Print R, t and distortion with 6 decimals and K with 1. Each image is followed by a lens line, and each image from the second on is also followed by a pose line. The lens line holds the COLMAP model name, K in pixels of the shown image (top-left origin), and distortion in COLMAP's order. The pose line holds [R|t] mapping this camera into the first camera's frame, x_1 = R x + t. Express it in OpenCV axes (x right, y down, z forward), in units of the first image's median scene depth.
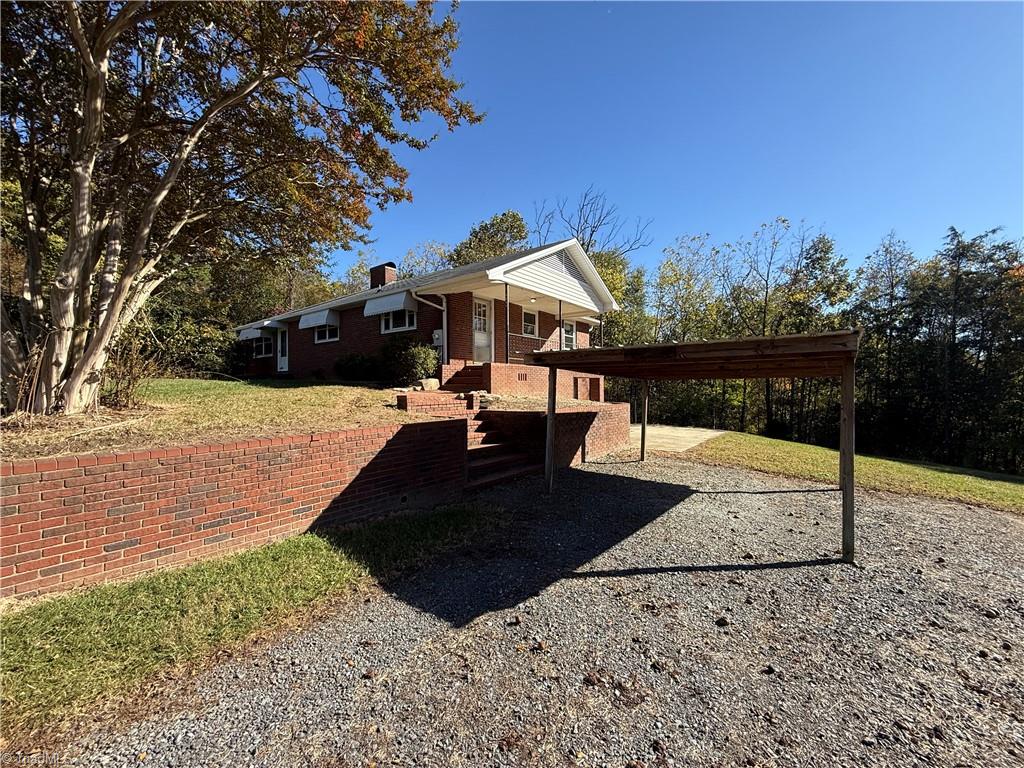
lens RADIAL K [[406.5, 0, 512.0], [0, 406.5, 384.0], [0, 0, 1]] dist [-0.001664, -0.000016]
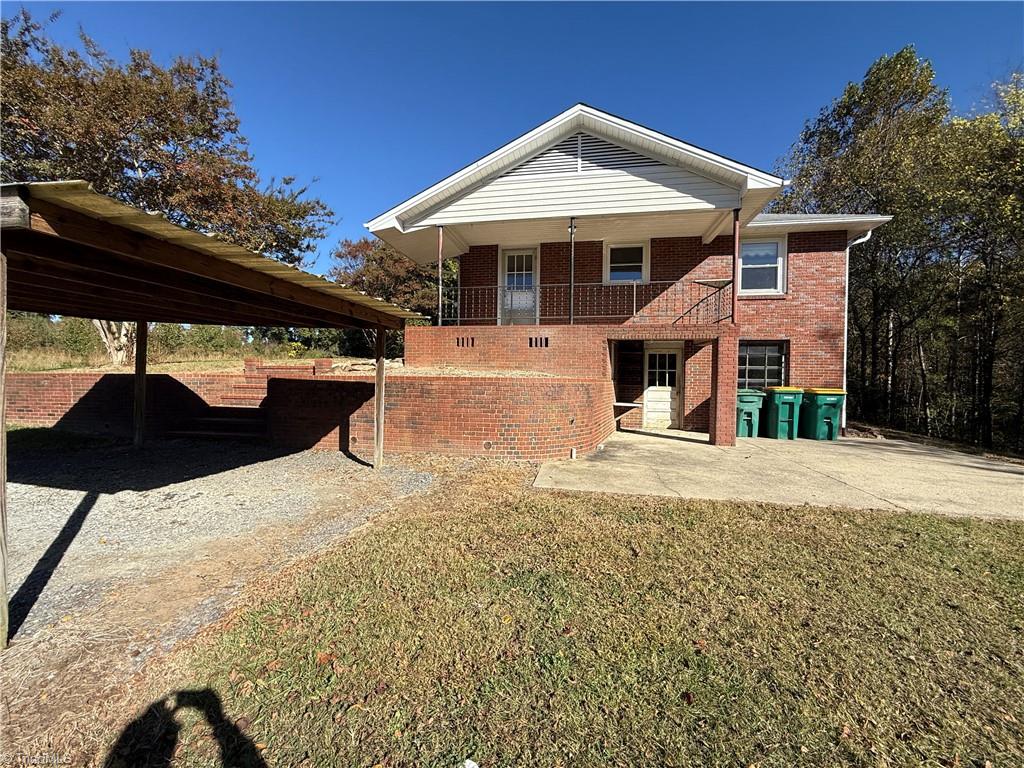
lens RADIAL K [[406.5, 0, 512.0], [0, 406.5, 384.0], [0, 0, 1]] dist [-0.001664, -0.000016]
pose [[0.465185, 0.026444, -0.884818, 0.693495], [-0.005948, 0.999624, 0.026749, 0.037765], [0.885193, -0.007181, 0.465168, 0.677737]]
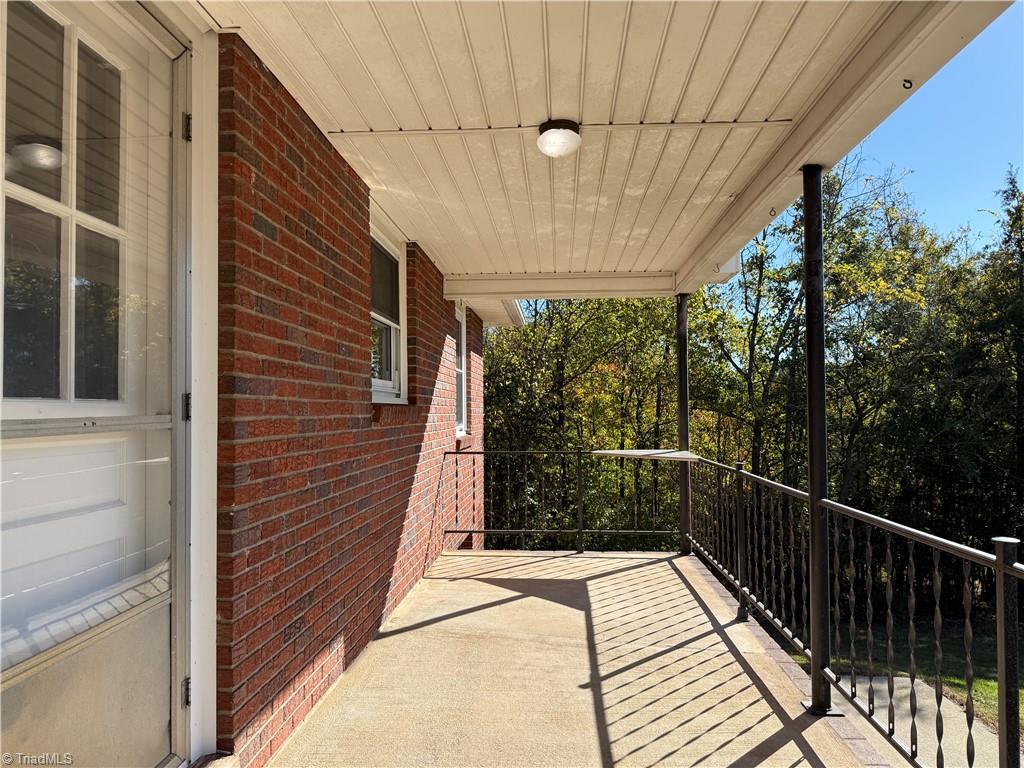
lens RADIAL K [[716.8, 0, 512.0], [0, 716.8, 384.0], [0, 0, 1]] dist [0.004002, 0.000813]
pose [[0.835568, 0.019797, 0.549030, -0.087086], [0.000014, 0.999350, -0.036057, -0.142380], [-0.549387, 0.030136, 0.835025, 0.946850]]
